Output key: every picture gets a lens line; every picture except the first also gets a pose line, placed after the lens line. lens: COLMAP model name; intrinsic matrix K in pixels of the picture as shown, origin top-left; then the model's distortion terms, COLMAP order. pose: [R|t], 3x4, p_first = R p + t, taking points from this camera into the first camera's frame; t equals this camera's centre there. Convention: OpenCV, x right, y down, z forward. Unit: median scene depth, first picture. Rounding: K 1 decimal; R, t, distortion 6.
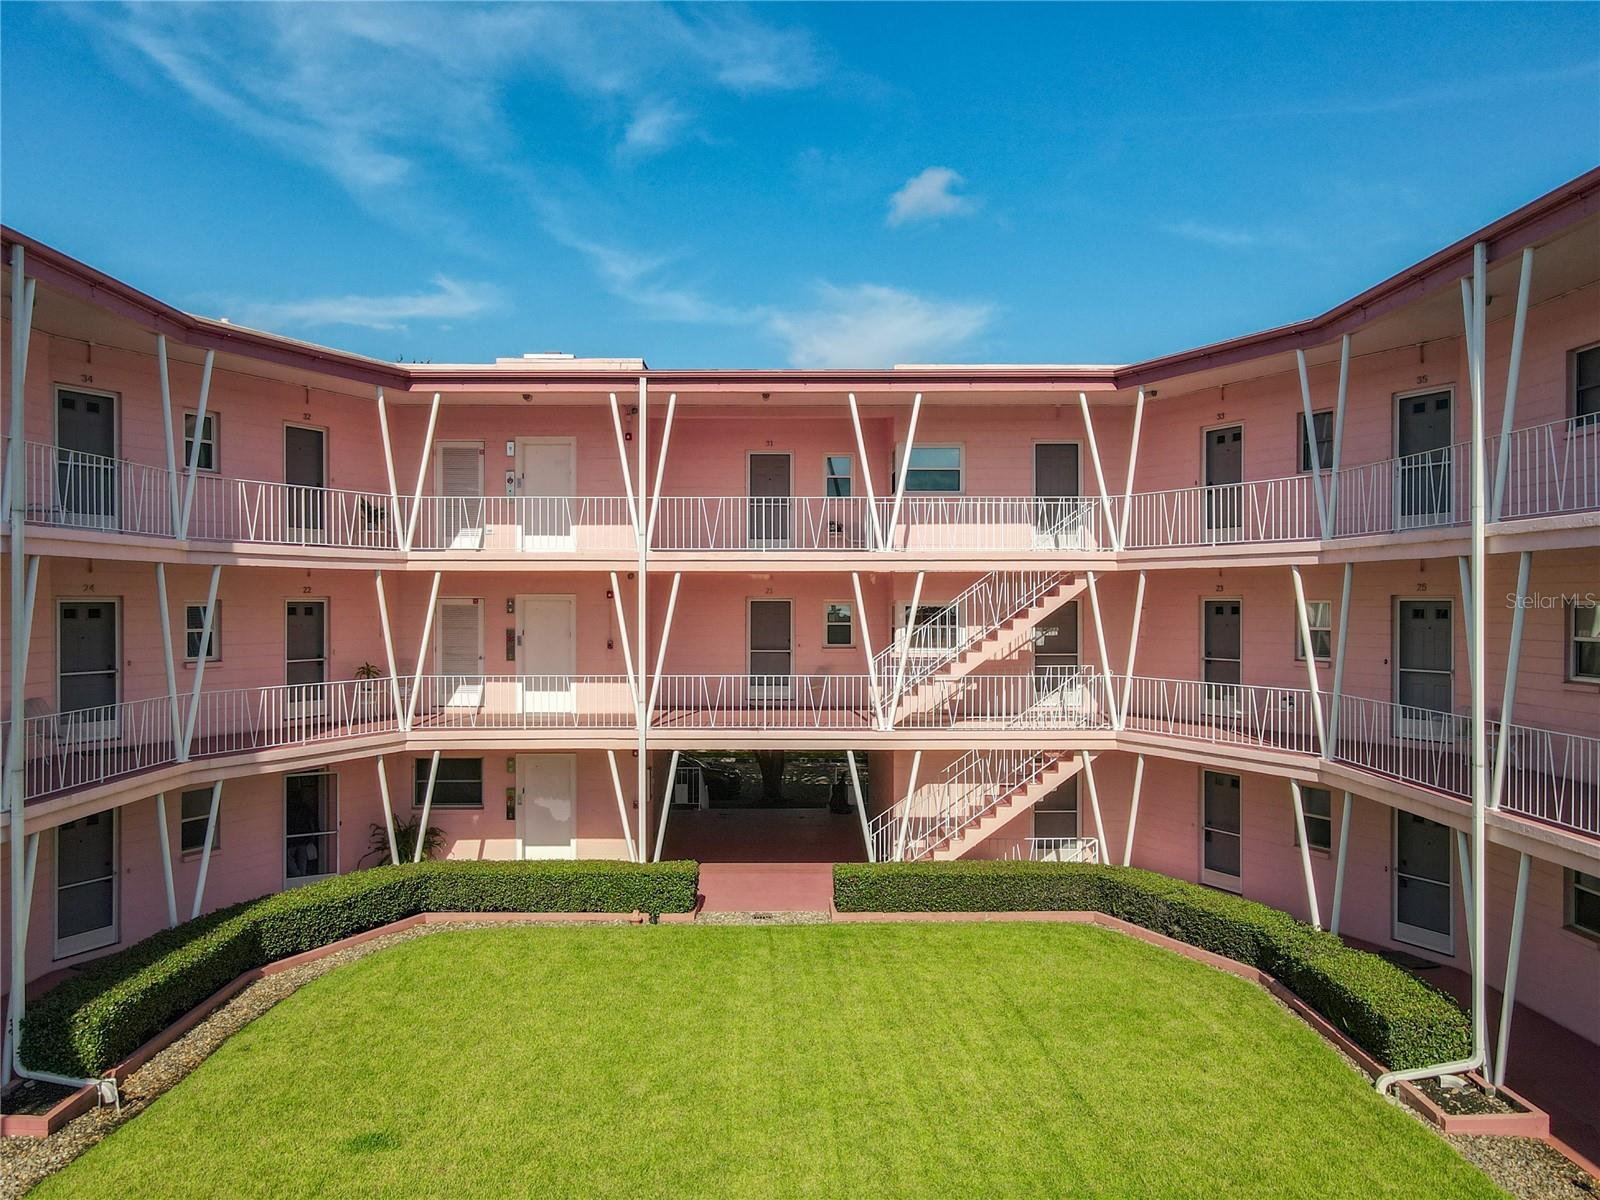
lens RADIAL K [[1179.4, 0, 786.5], [0, 1179.4, 595.5], [0, 0, 1]] dist [0.015729, -0.007404]
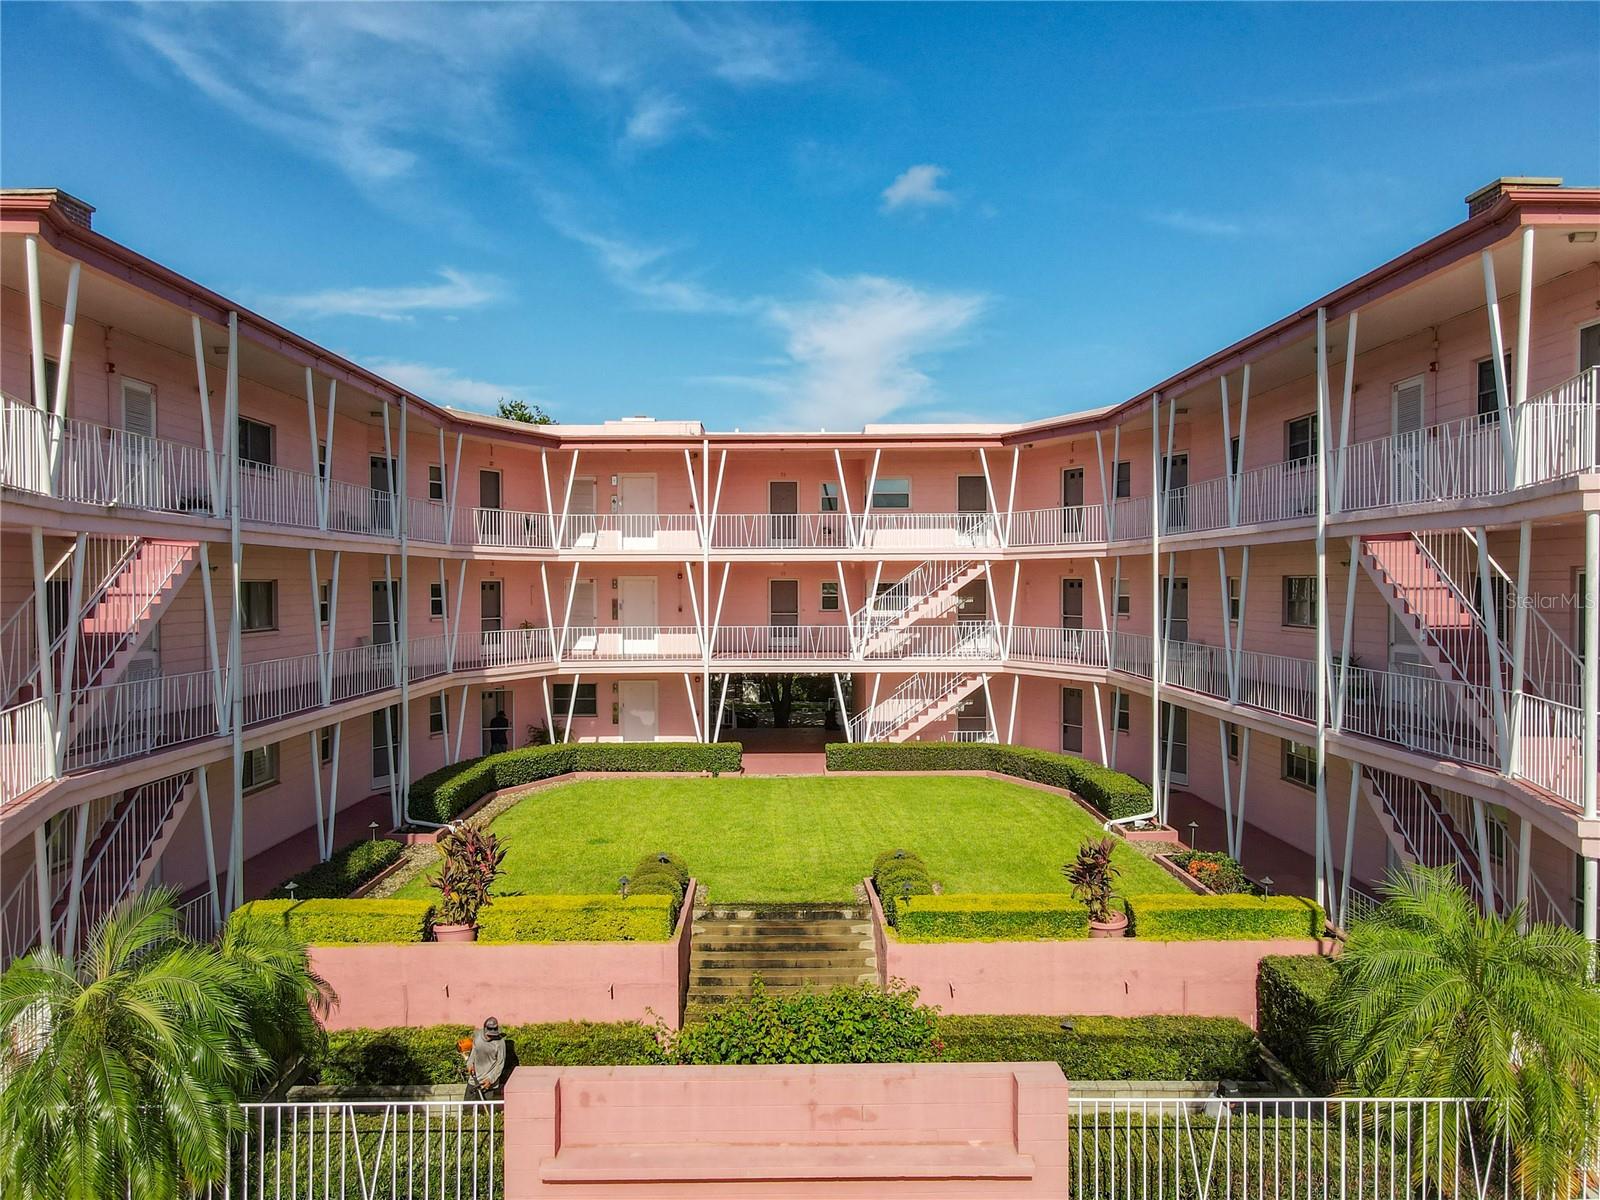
lens RADIAL K [[1179.4, 0, 786.5], [0, 1179.4, 595.5], [0, 0, 1]] dist [0.015729, -0.007404]
pose [[0.999993, -0.003142, 0.001792, -0.015353], [0.003117, 0.999898, 0.013954, 0.003594], [-0.001836, -0.013948, 0.999901, -0.573102]]
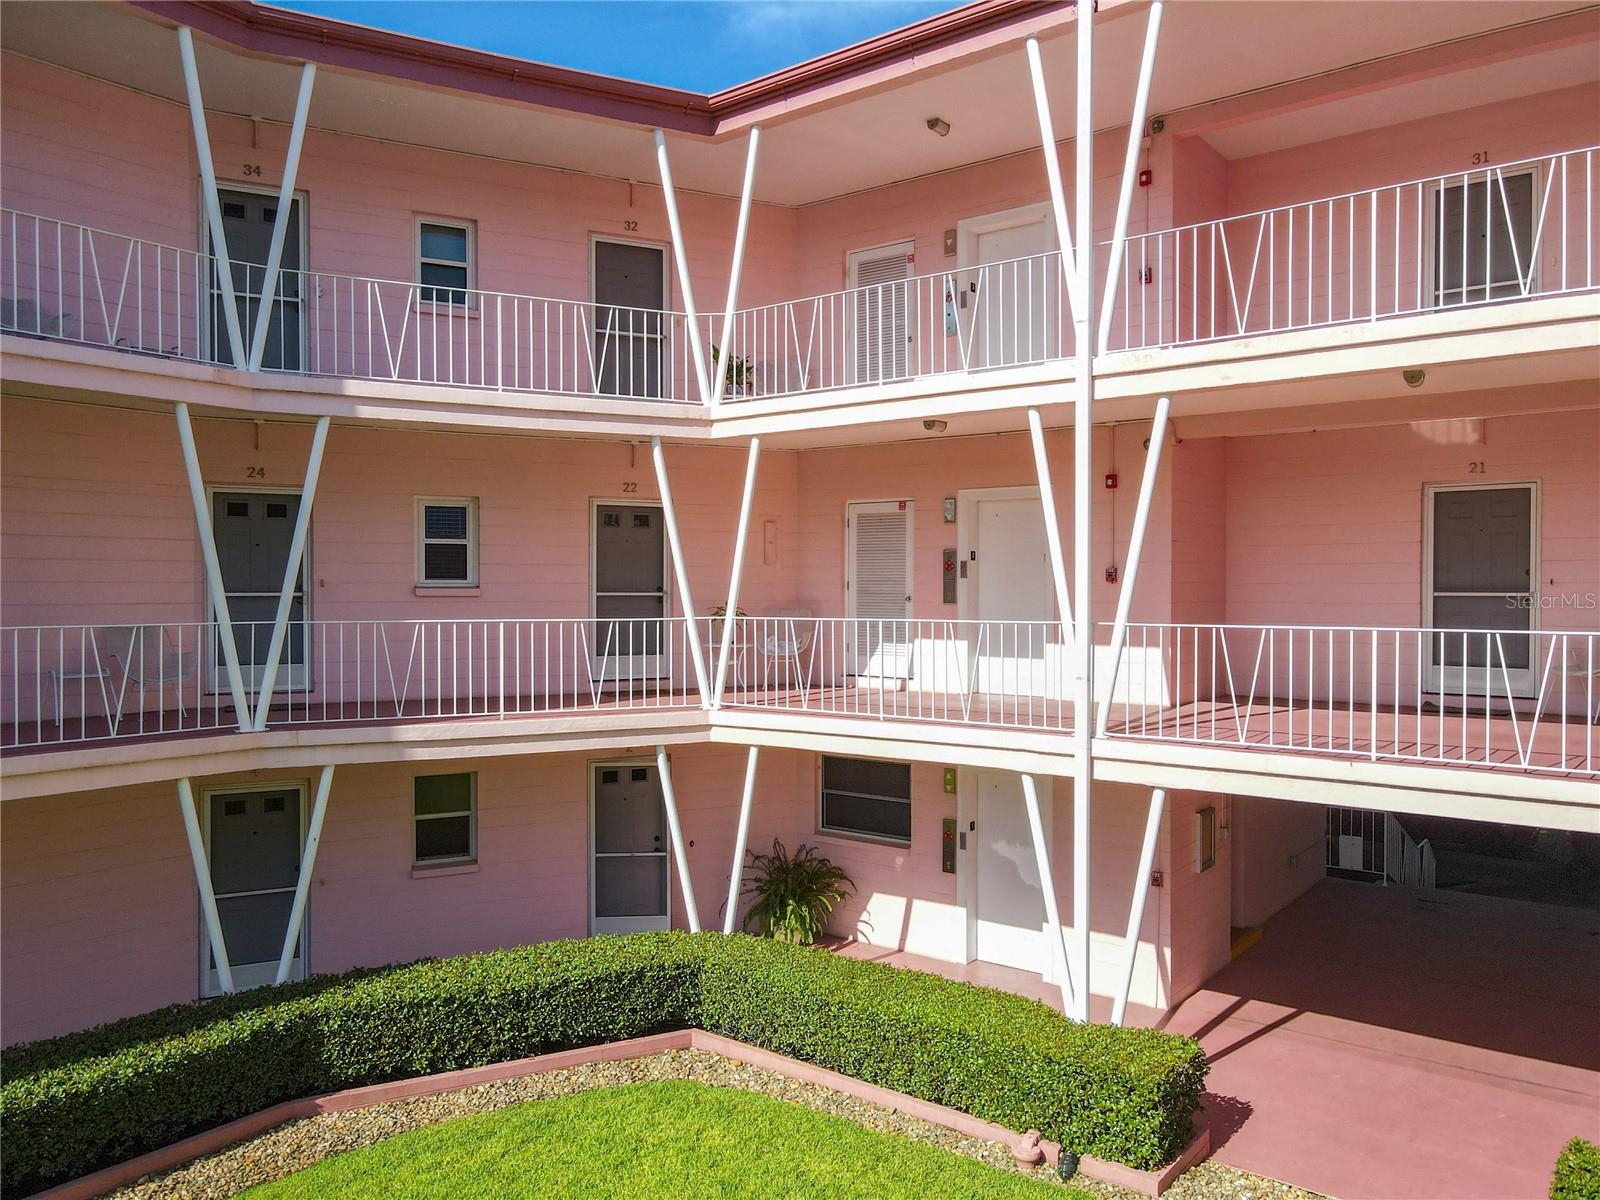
lens RADIAL K [[1142.8, 0, 823.4], [0, 1142.8, 605.4], [0, 0, 1]] dist [0.006242, 0.001112]
pose [[0.787891, 0.004814, -0.615796, 0.073919], [0.003272, 0.999923, 0.012004, 0.053669], [0.615806, -0.011472, 0.787814, 0.558452]]
